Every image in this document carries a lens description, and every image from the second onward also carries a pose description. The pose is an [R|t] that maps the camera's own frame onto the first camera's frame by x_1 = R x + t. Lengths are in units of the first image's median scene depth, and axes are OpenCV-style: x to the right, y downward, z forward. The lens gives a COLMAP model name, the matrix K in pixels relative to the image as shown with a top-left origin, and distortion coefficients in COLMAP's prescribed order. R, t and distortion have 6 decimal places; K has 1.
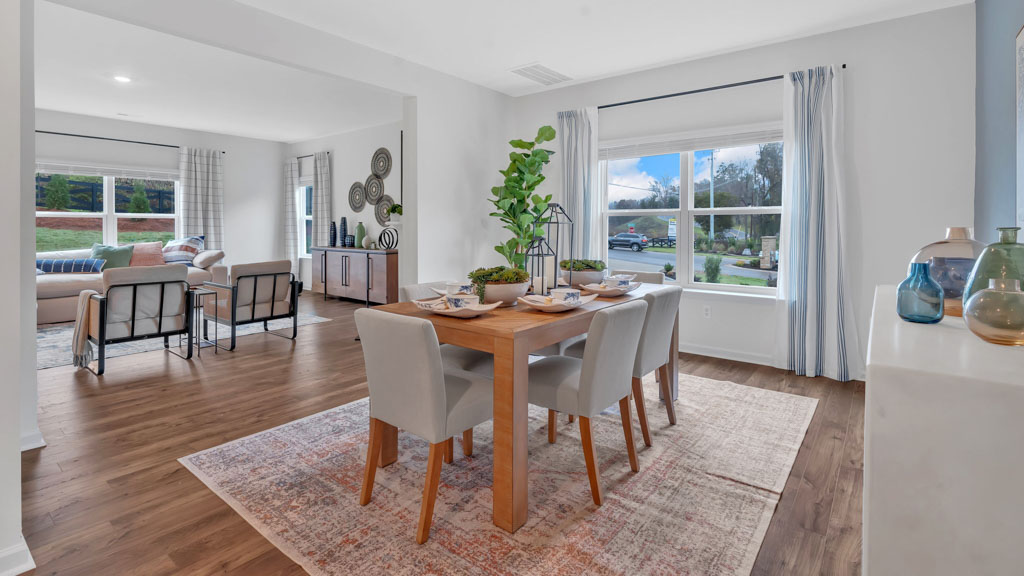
lens RADIAL K [[481.5, 0, 514.3], [0, 481.5, 229.9], [0, 0, 1]] dist [0.000742, 0.000447]
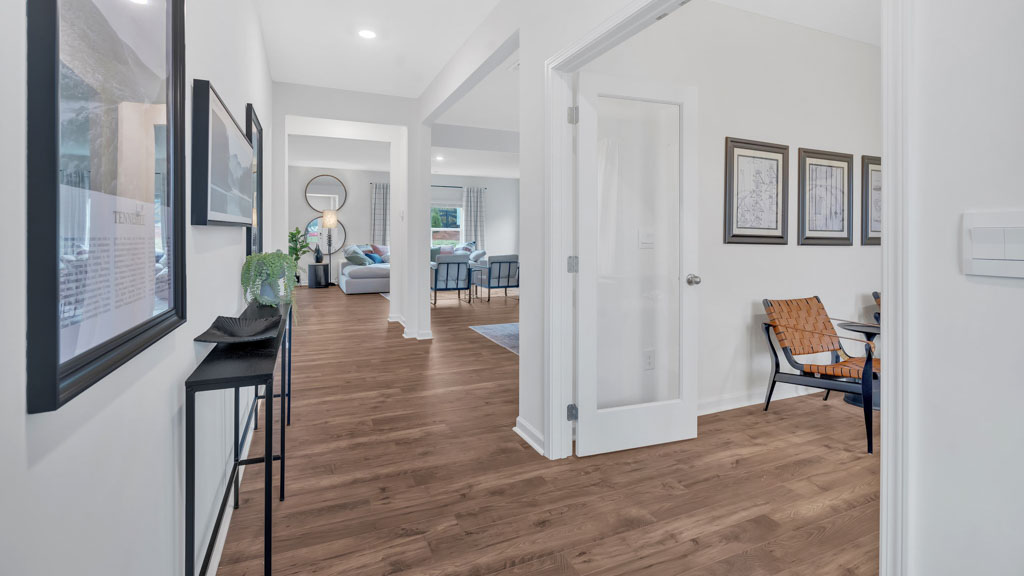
lens RADIAL K [[481.5, 0, 514.3], [0, 481.5, 229.9], [0, 0, 1]] dist [0.000742, 0.000447]
pose [[0.884217, -0.007665, -0.467014, 0.354328], [-0.003195, 0.999743, -0.022458, 0.014365], [0.467066, 0.021350, 0.883965, -0.573144]]
